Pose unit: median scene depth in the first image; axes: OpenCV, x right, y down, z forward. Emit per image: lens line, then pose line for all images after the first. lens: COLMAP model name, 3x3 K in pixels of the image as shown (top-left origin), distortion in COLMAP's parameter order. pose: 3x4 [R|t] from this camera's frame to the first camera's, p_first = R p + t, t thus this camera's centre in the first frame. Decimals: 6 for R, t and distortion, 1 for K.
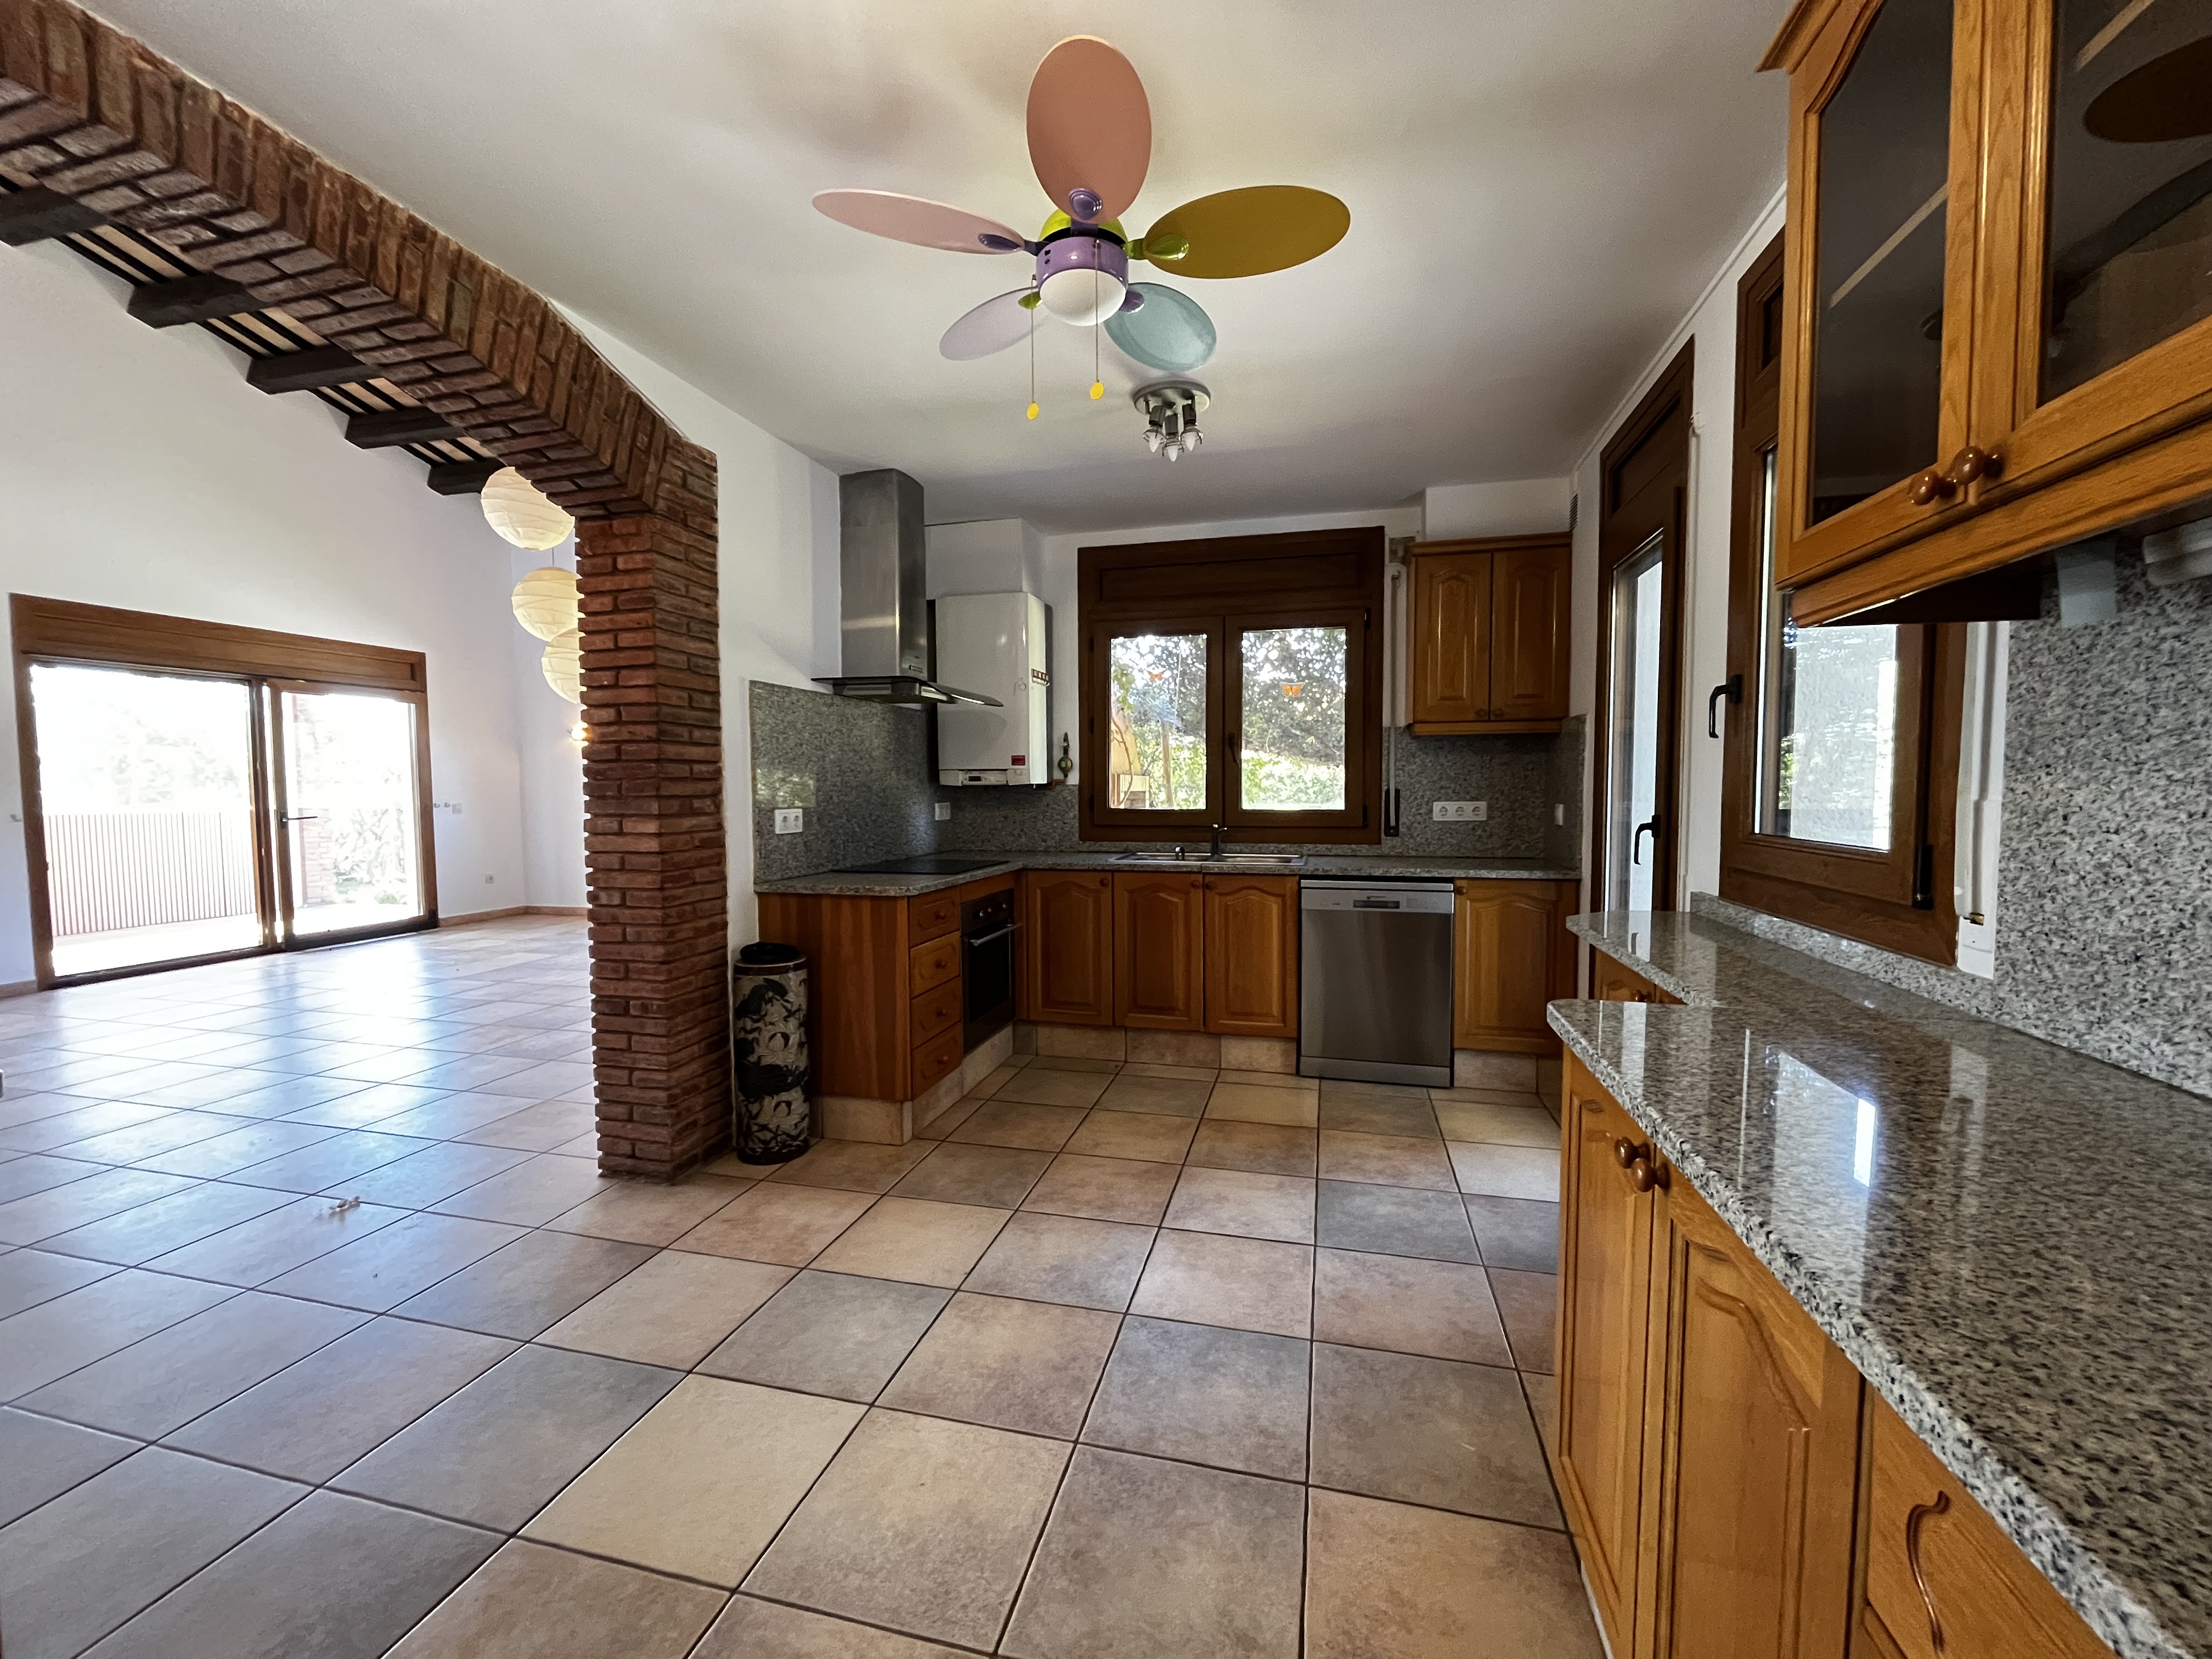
lens RADIAL K [[892.9, 0, 1105.6], [0, 892.9, 838.4], [0, 0, 1]] dist [-0.003173, -0.000284]
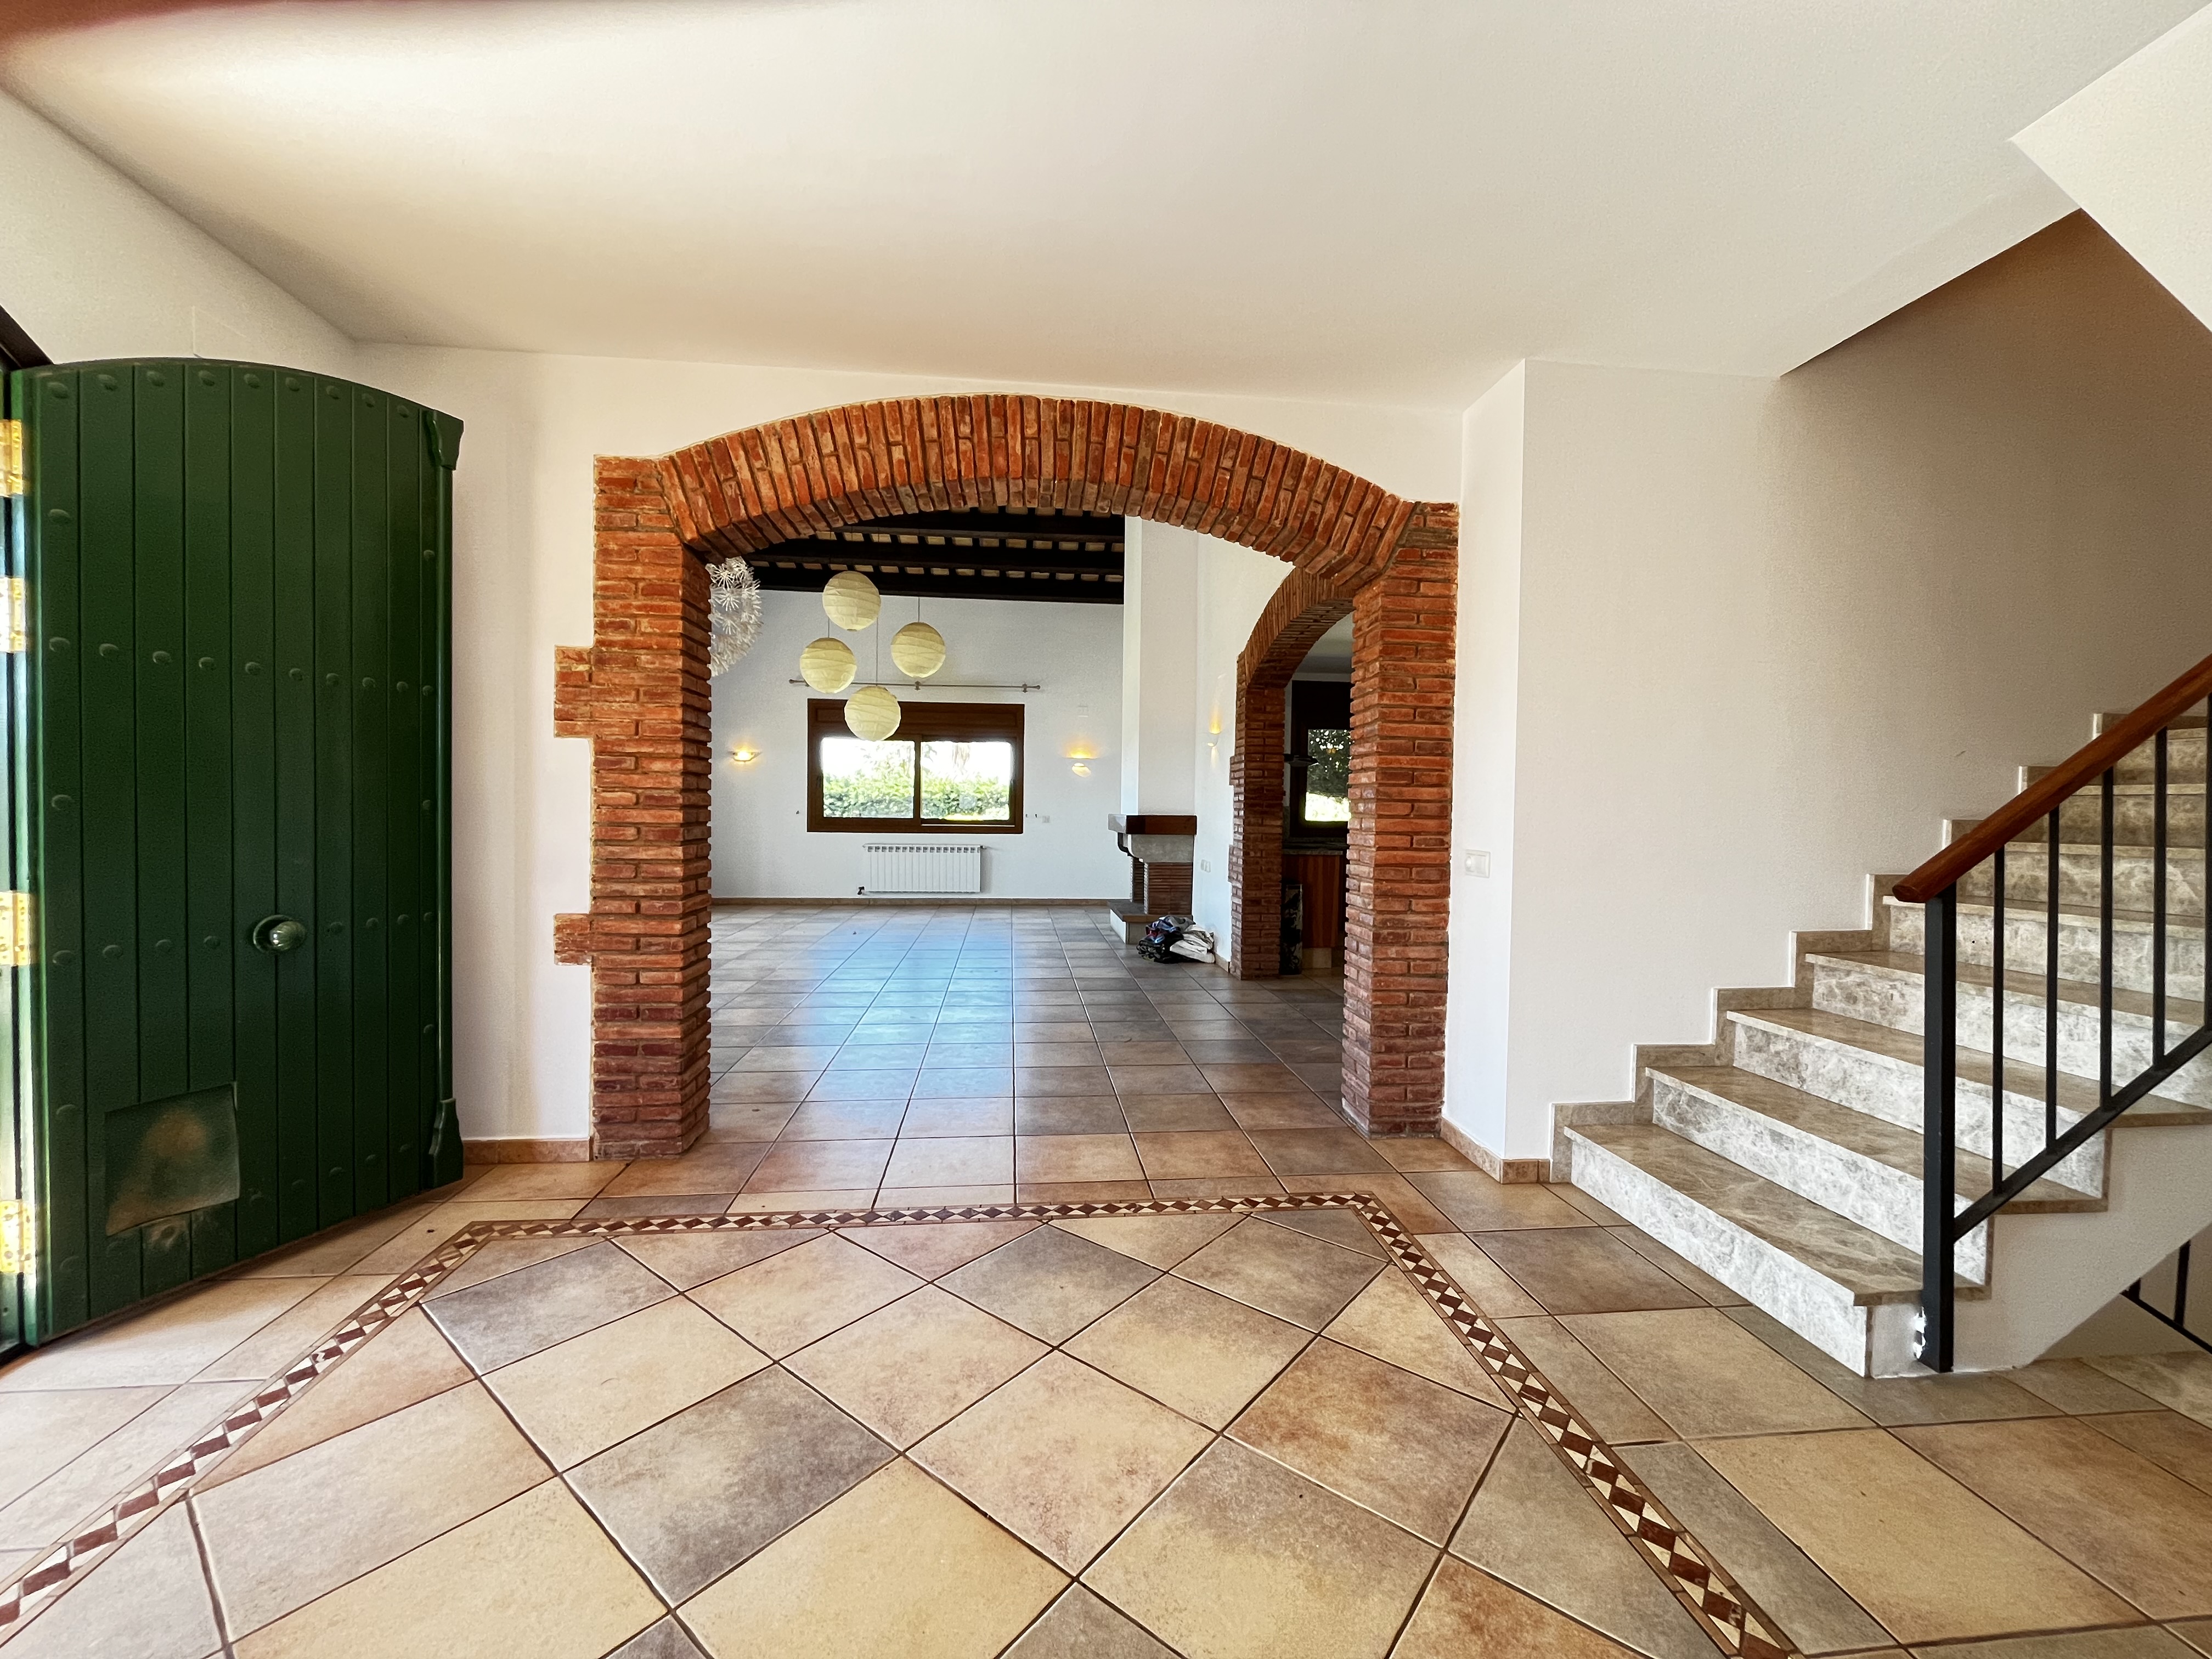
lens RADIAL K [[892.9, 0, 1098.7], [0, 892.9, 825.9], [0, 0, 1]] dist [-0.003173, -0.000284]
pose [[0.938923, 0.010949, 0.343952, -1.690418], [0.001323, 0.999371, -0.035427, 0.075759], [-0.344124, 0.033719, 0.938319, -0.981465]]
